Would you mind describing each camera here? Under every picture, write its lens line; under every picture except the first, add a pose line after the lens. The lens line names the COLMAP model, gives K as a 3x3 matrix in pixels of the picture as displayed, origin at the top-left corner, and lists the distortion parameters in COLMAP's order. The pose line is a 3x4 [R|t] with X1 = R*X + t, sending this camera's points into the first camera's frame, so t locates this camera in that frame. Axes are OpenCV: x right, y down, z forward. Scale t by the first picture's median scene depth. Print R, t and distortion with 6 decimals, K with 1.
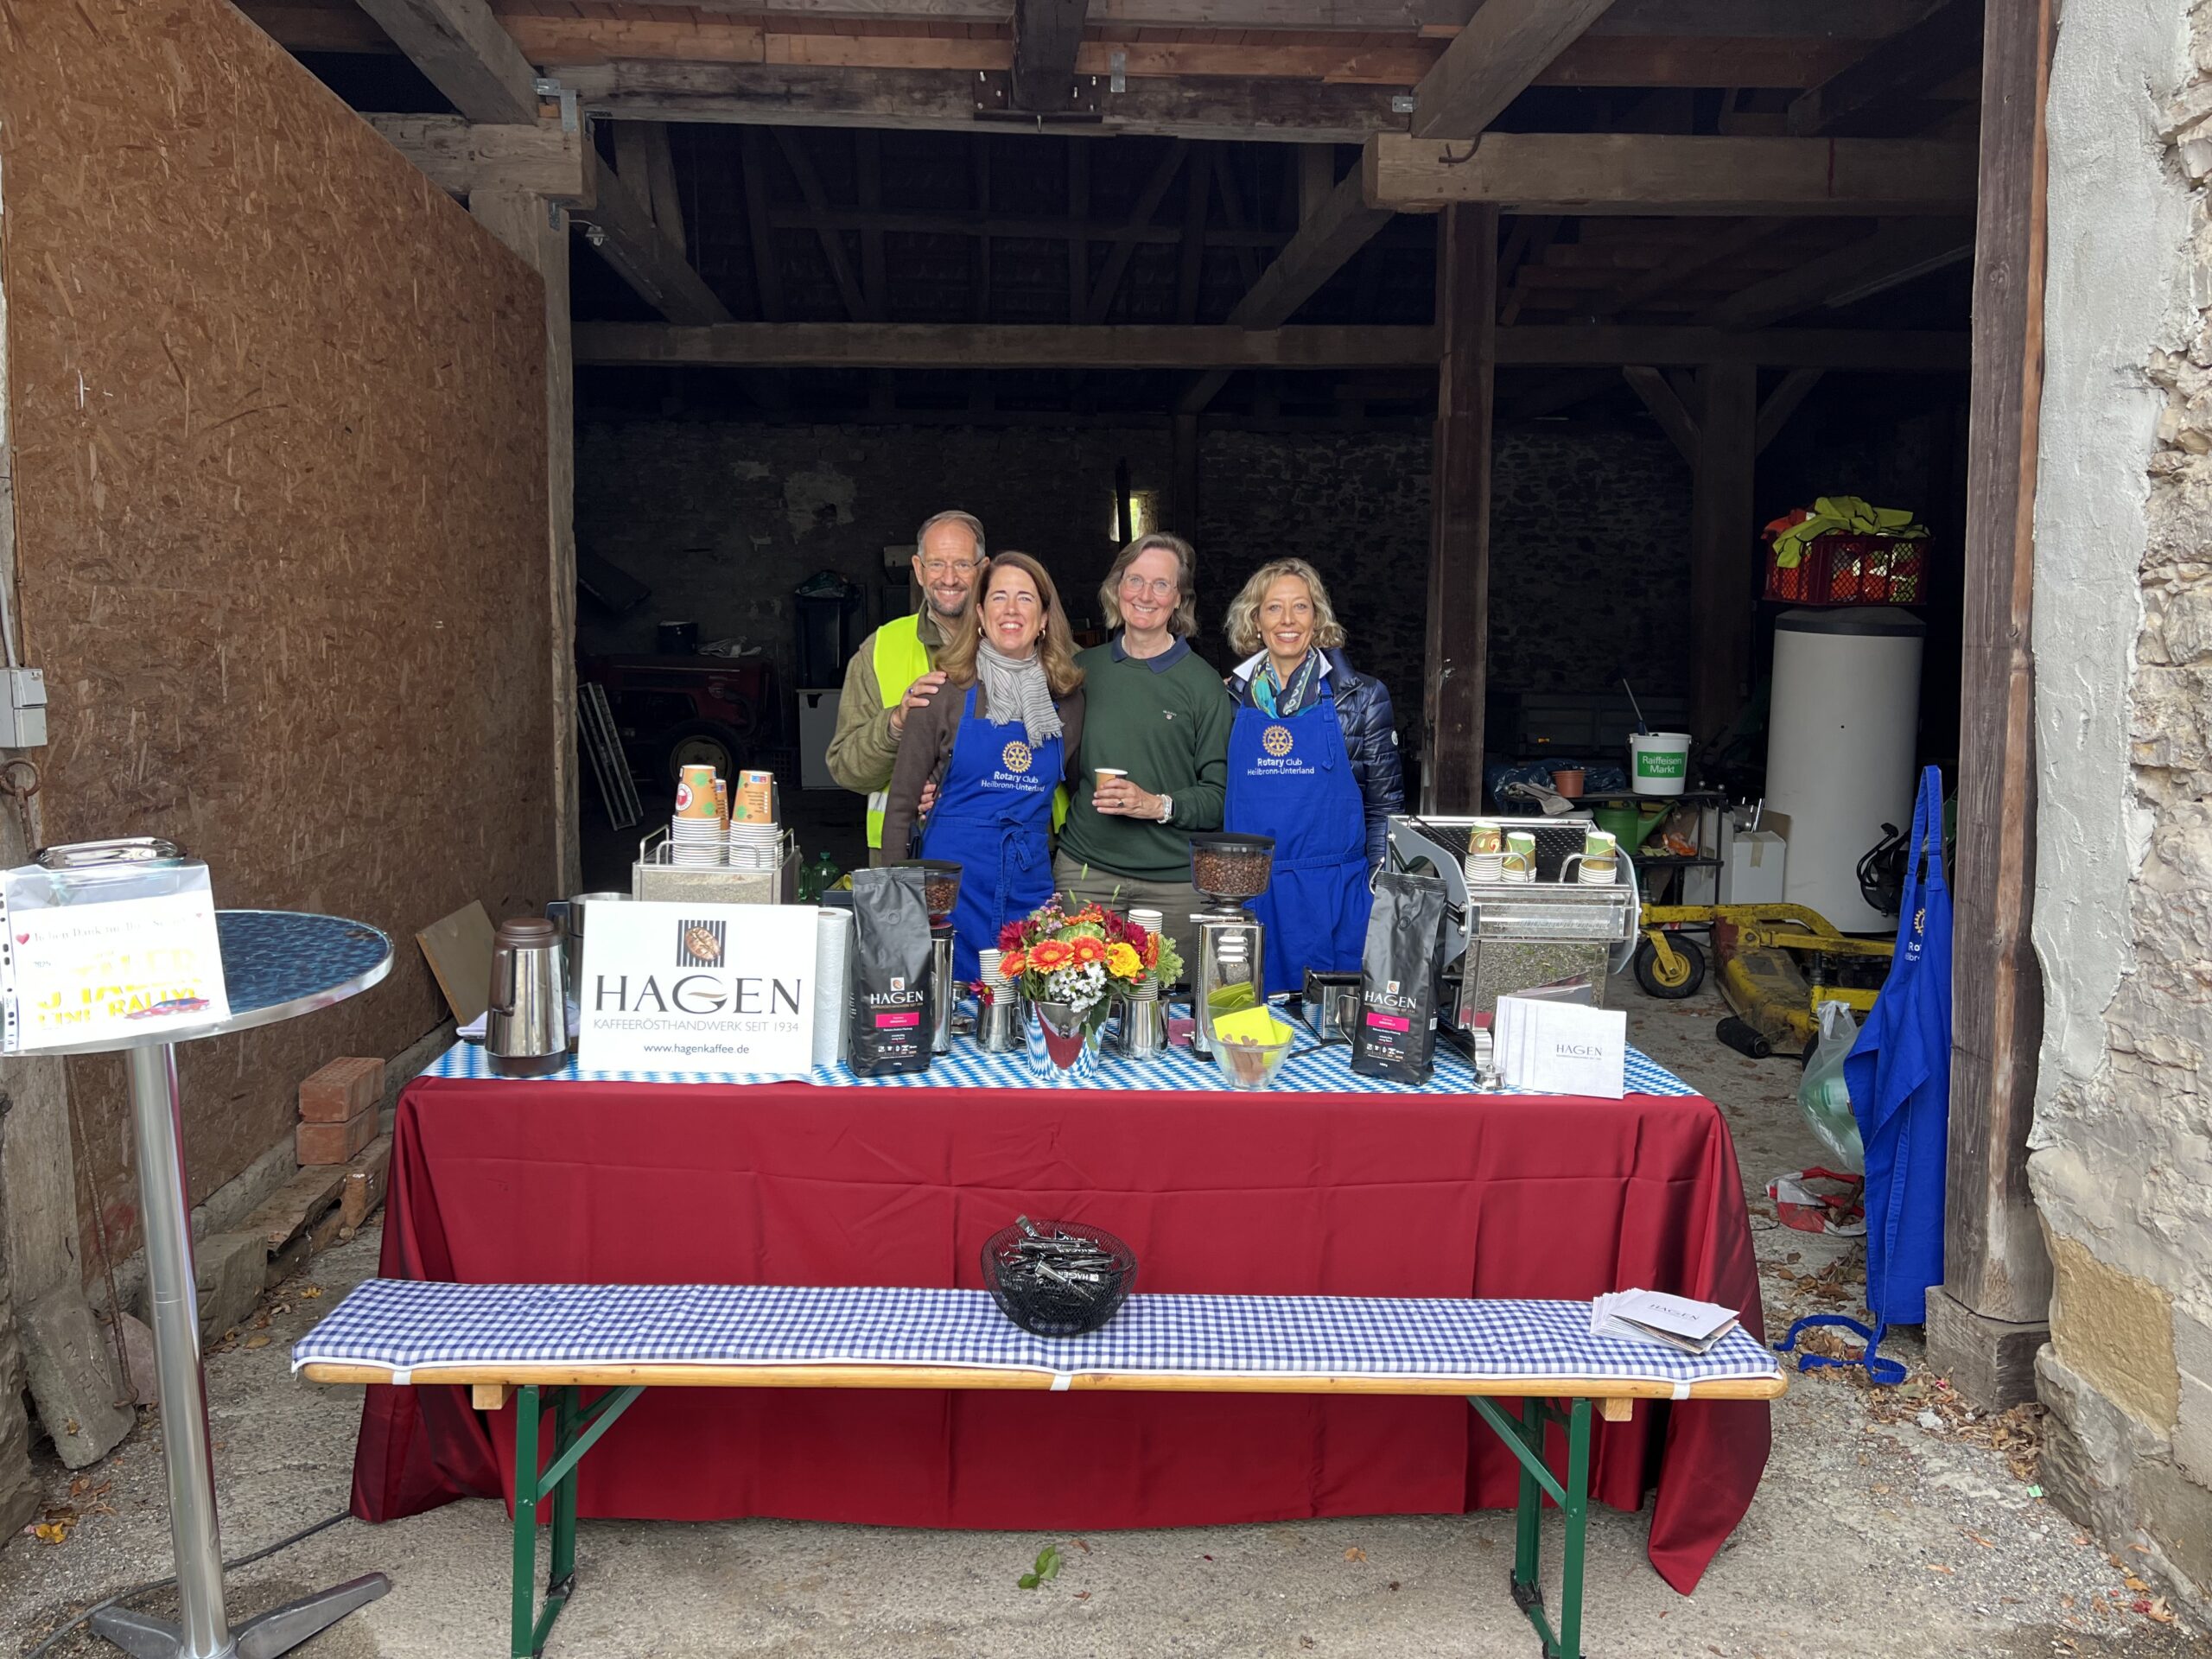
lens RADIAL K [[1661.2, 0, 1103.2], [0, 1661.2, 838.9], [0, 0, 1]] dist [0.051362, -0.059713]
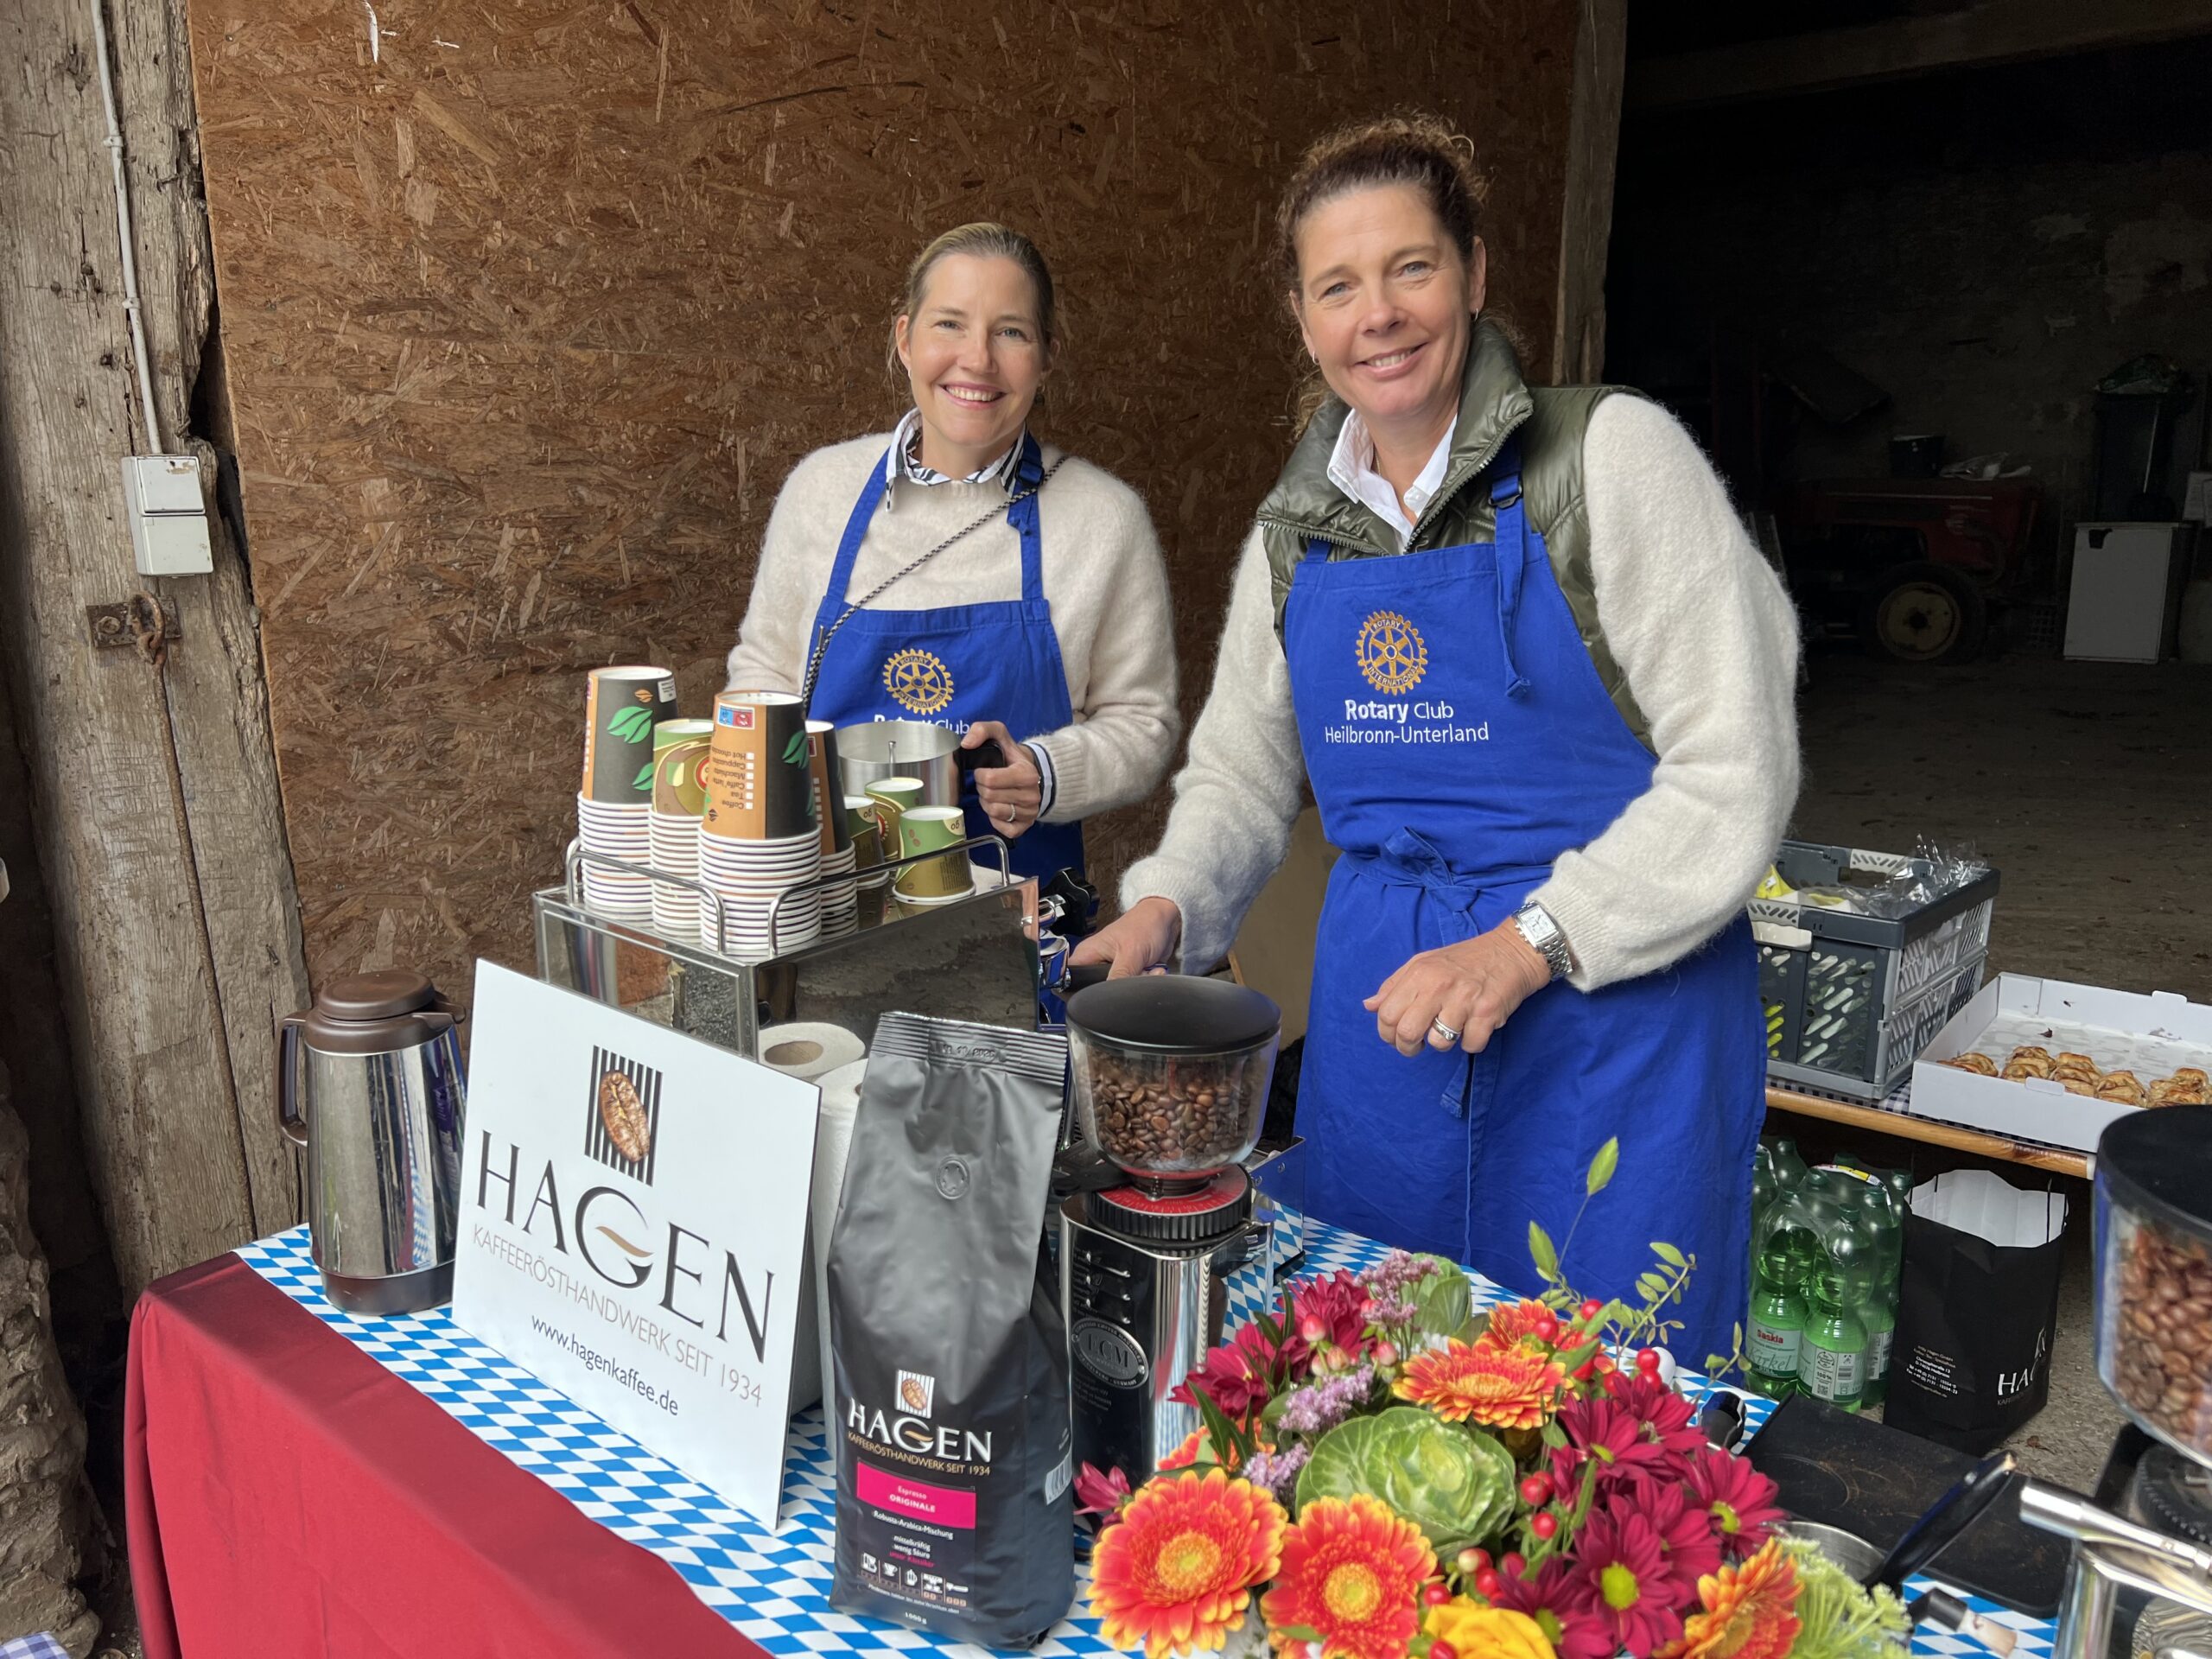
lens RADIAL K [[1661.2, 0, 1103.2], [0, 1661.2, 838.9], [0, 0, 1]] dist [0.051362, -0.059713]
pose [[0.728714, 0.132713, -0.671836, 0.085078], [-0.068593, 0.990254, 0.121212, -0.048574], [0.681375, -0.042246, 0.730715, 0.646783]]
